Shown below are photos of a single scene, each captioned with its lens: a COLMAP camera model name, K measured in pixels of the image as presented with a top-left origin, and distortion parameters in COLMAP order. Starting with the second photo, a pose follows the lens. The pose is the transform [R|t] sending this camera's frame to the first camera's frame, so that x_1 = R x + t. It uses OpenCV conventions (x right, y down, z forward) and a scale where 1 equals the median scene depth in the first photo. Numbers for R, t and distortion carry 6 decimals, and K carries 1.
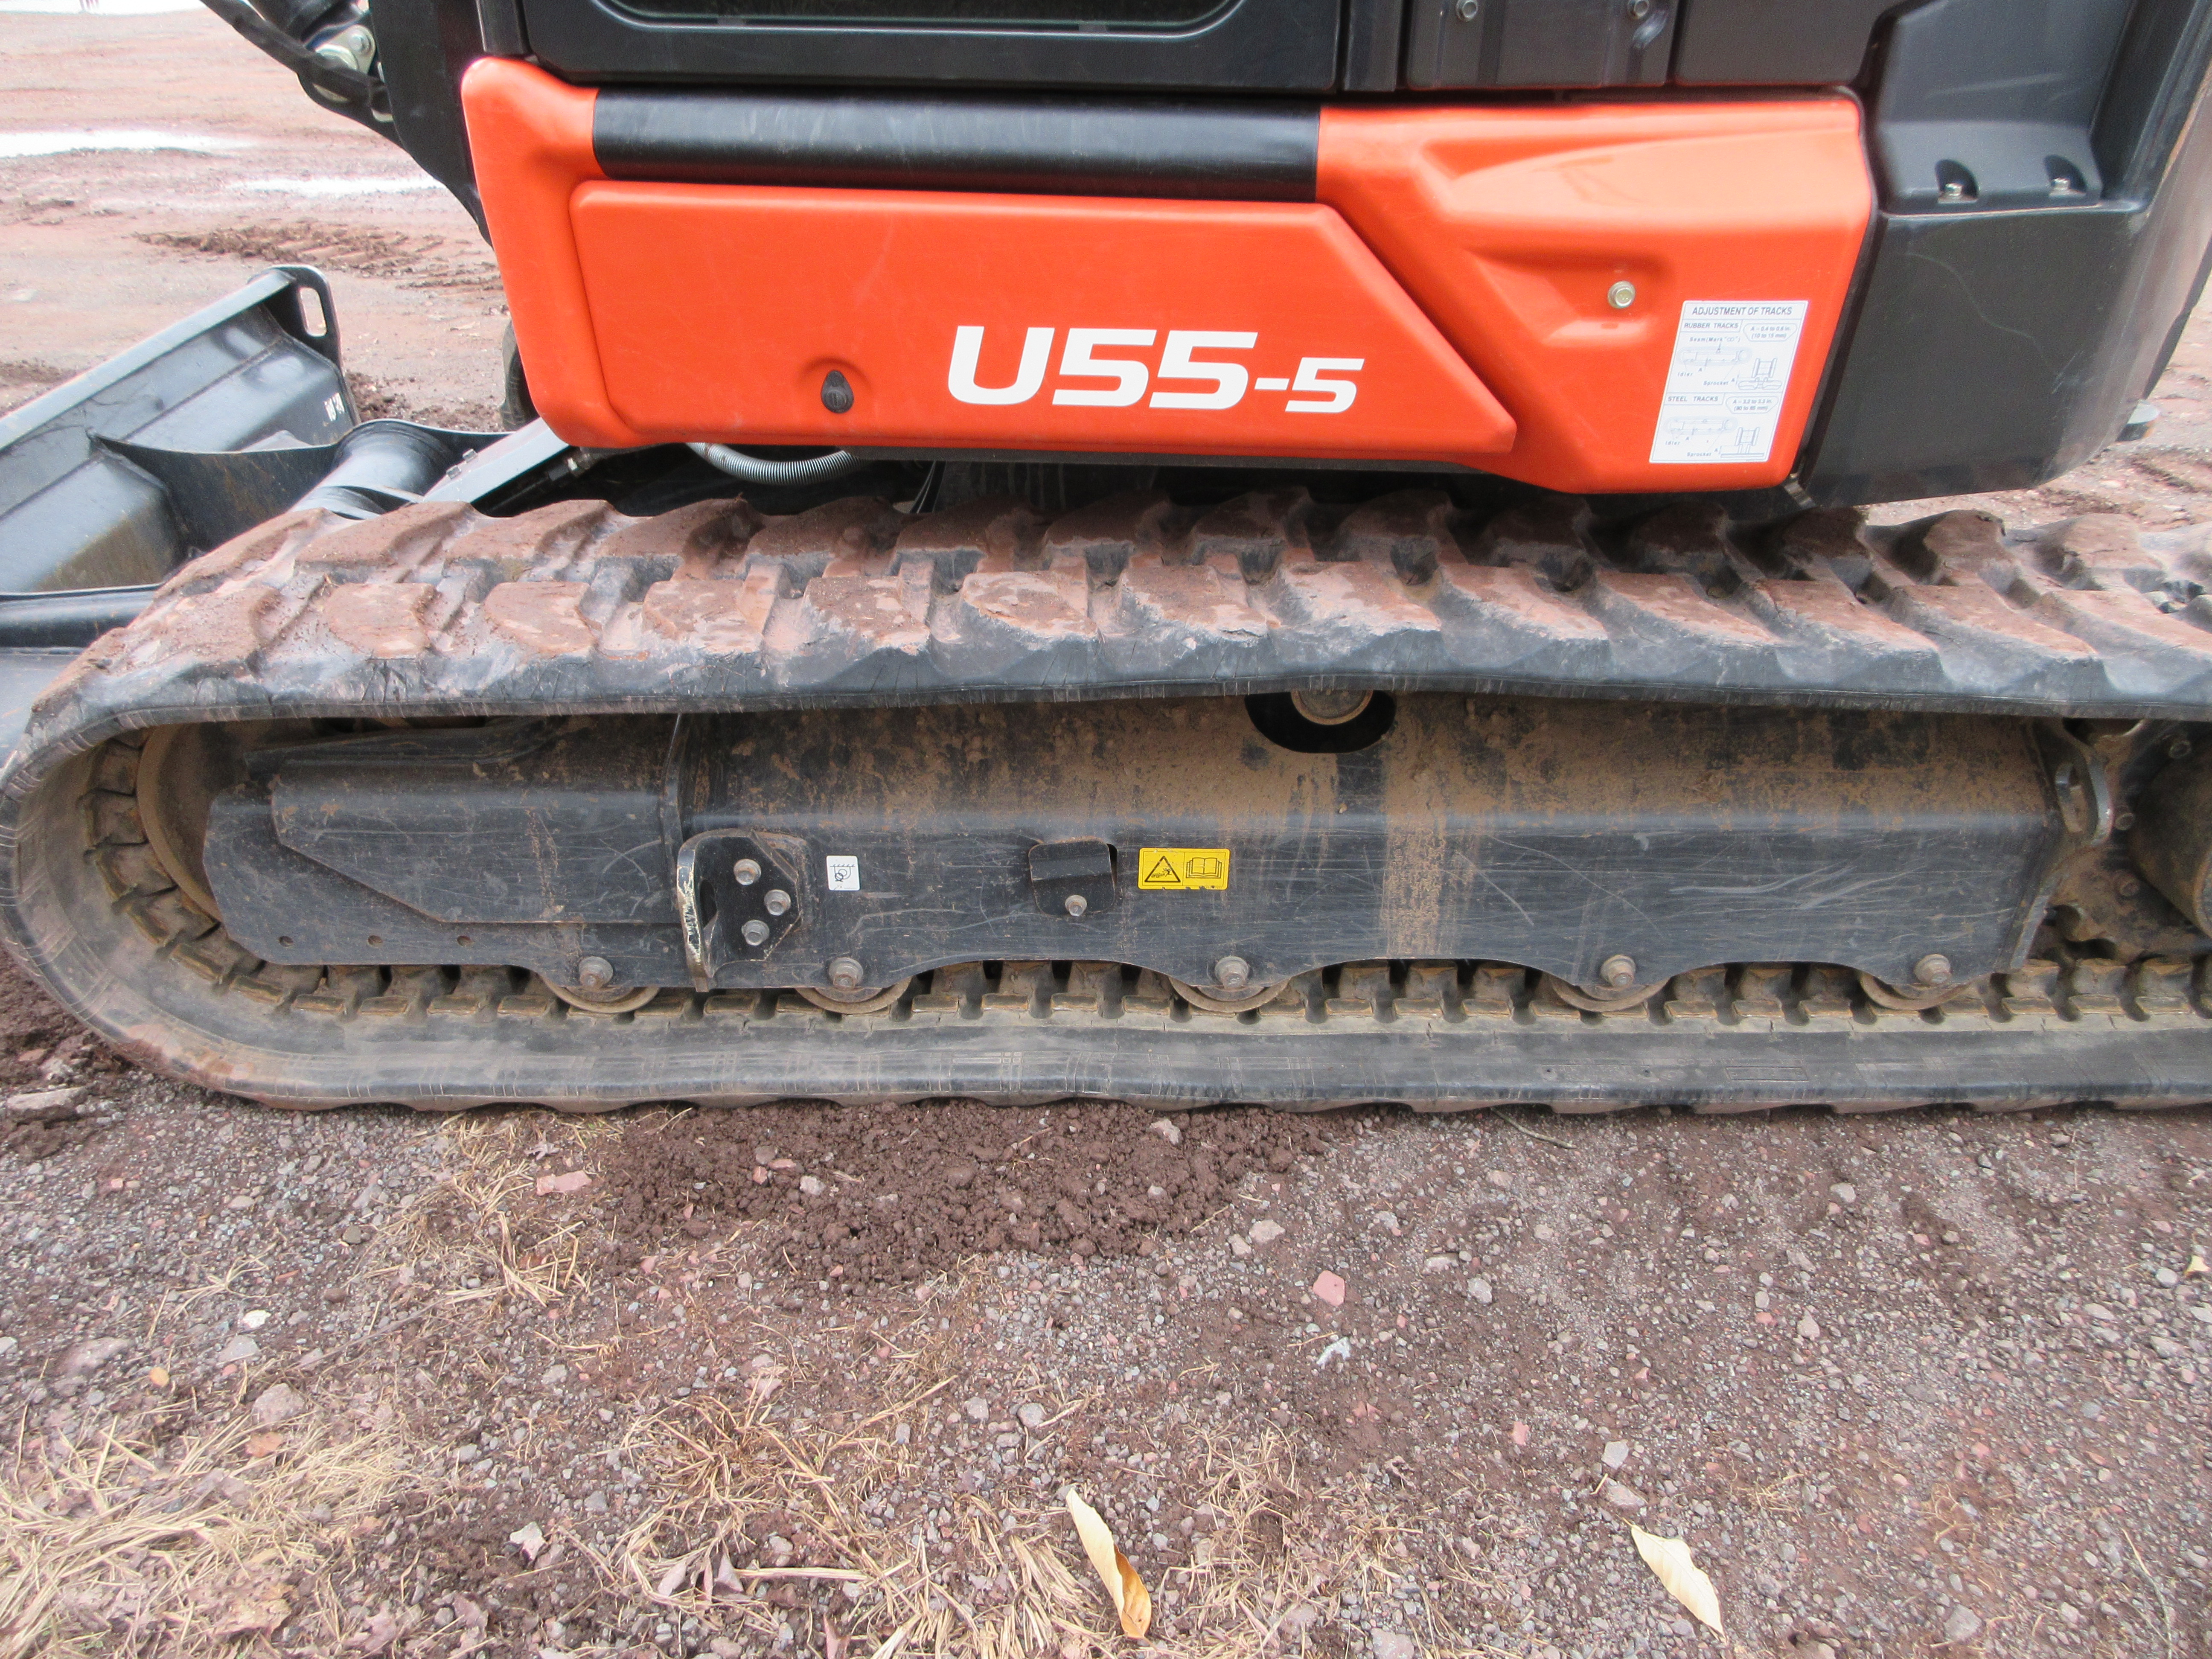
lens RADIAL K [[1616.0, 0, 1094.6], [0, 1616.0, 825.0], [0, 0, 1]] dist [-0.020007, 0.008561]
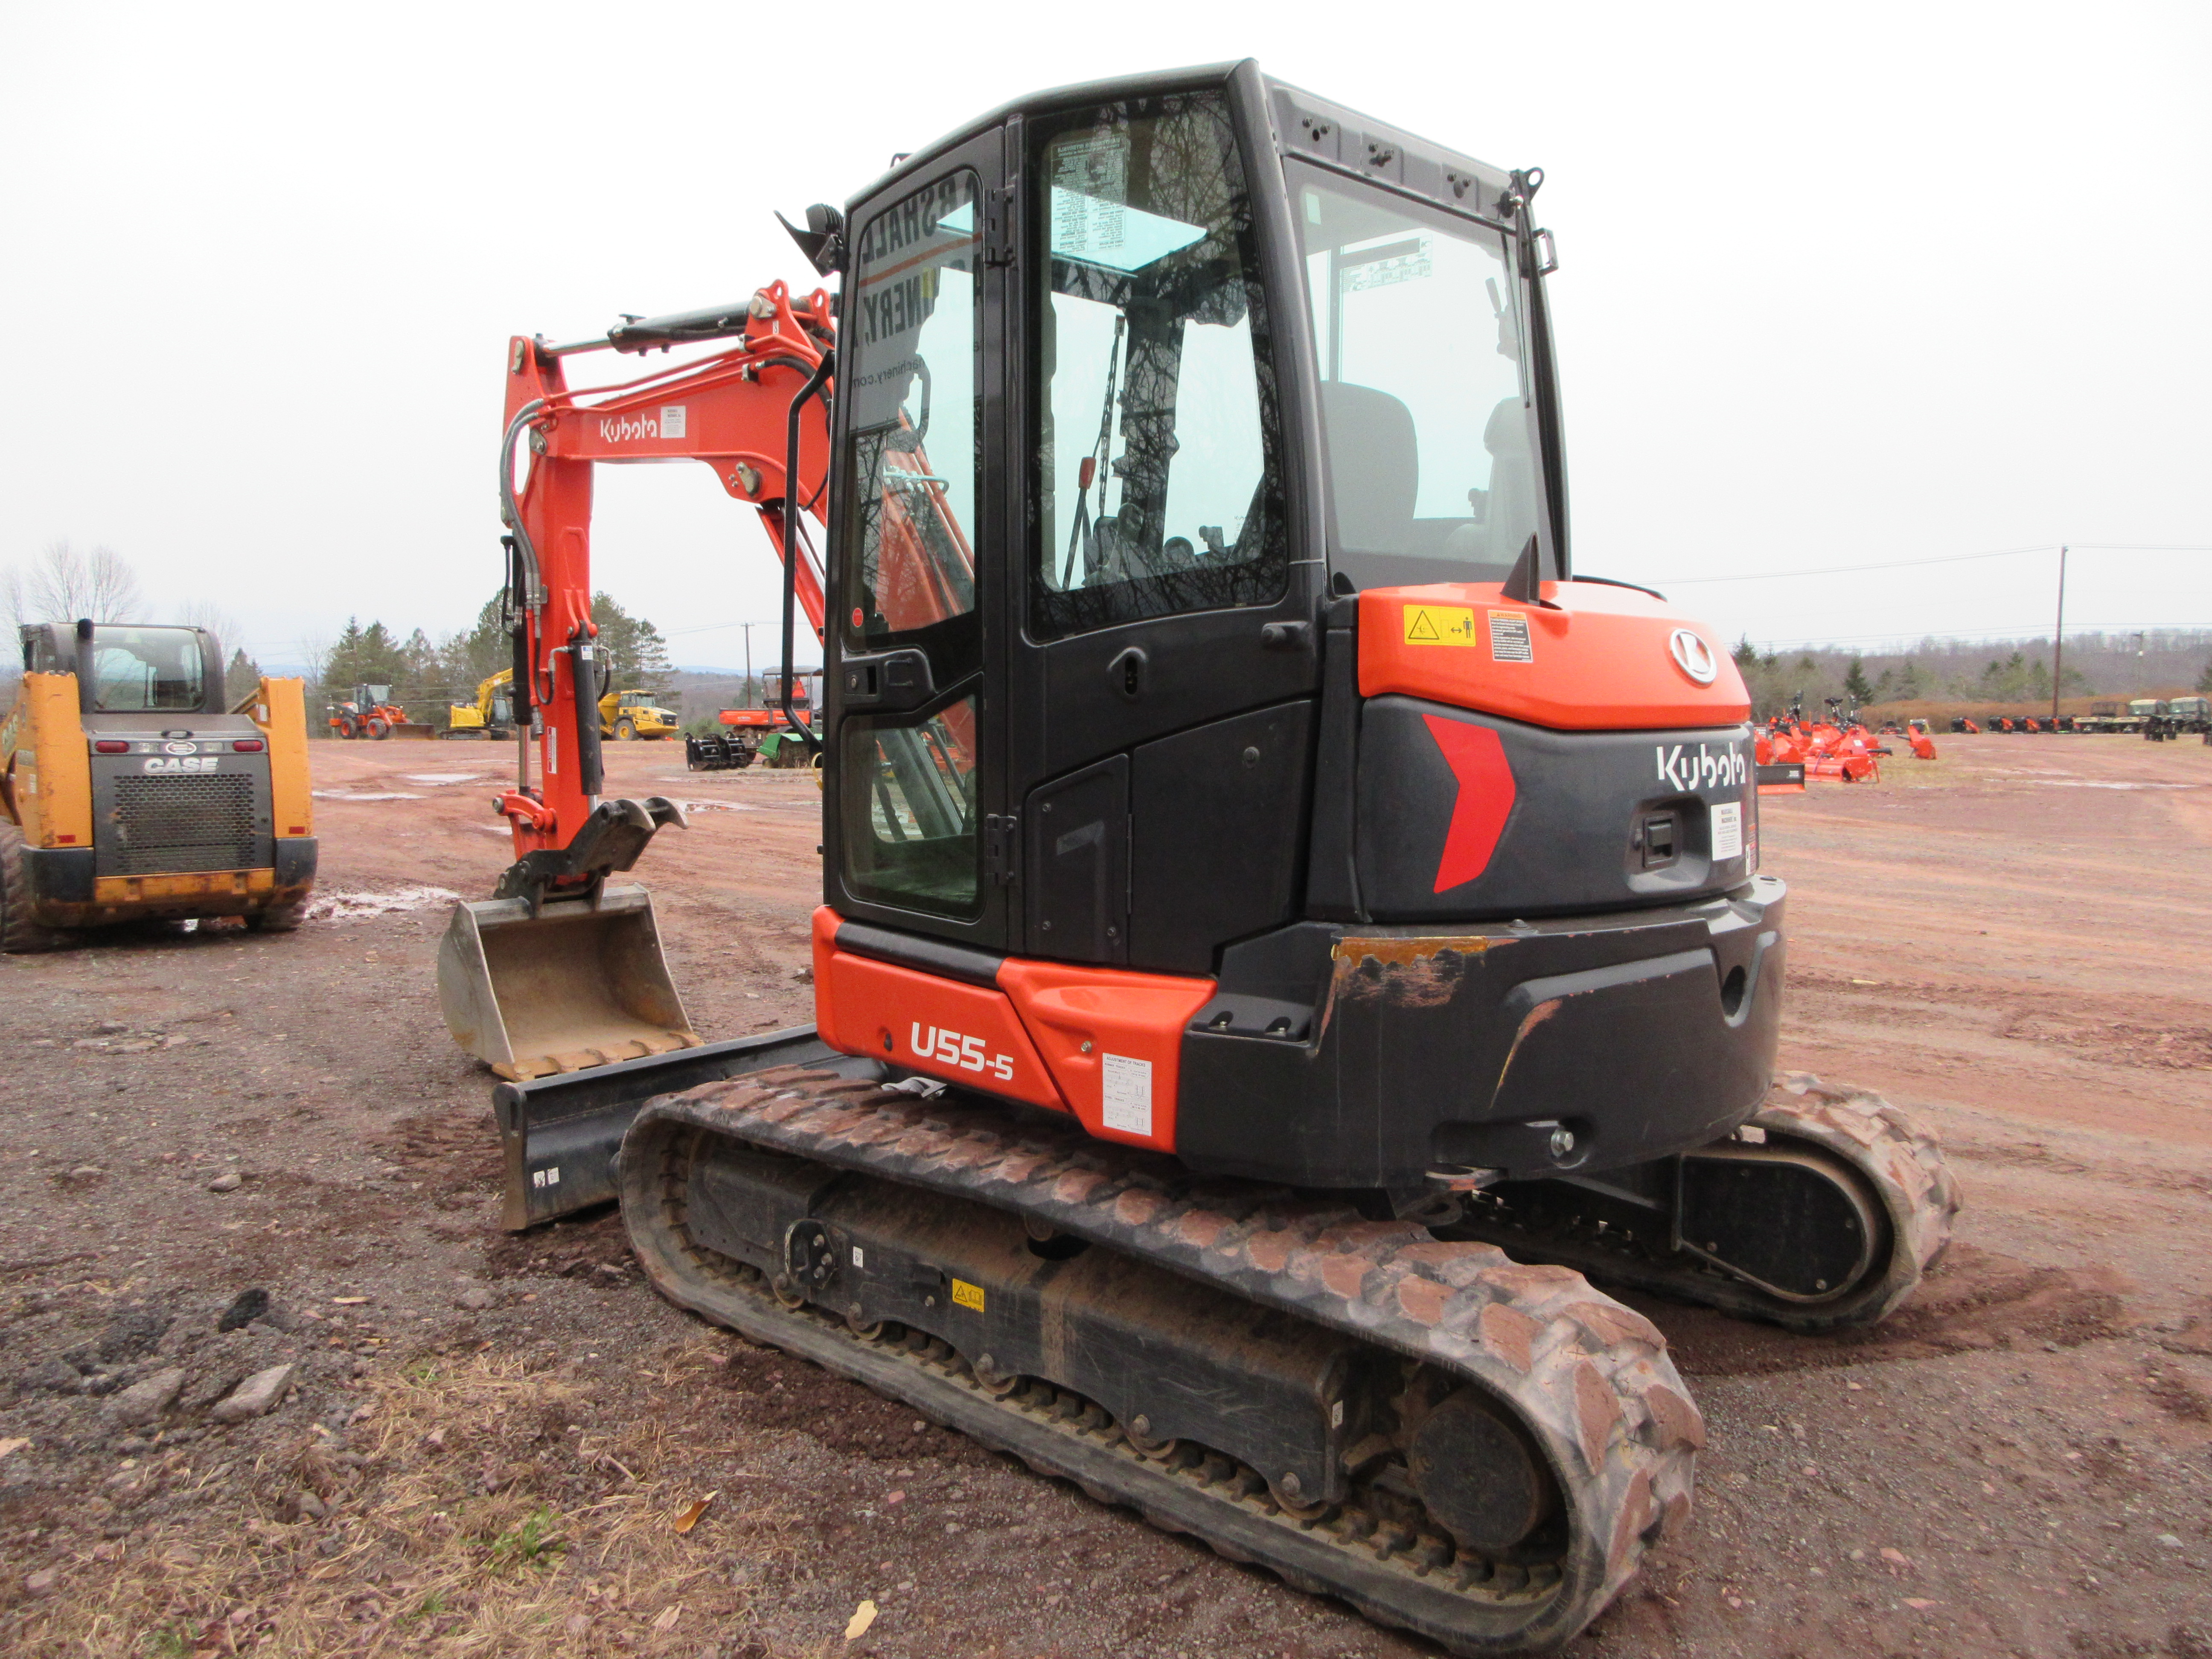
lens RADIAL K [[1616.0, 0, 1094.6], [0, 1616.0, 825.0], [0, 0, 1]] dist [-0.020007, 0.008561]
pose [[0.741838, 0.057083, -0.668145, 1.583759], [-0.348296, 0.884231, -0.311167, 0.085006], [0.573032, 0.463548, 0.675838, -0.581638]]
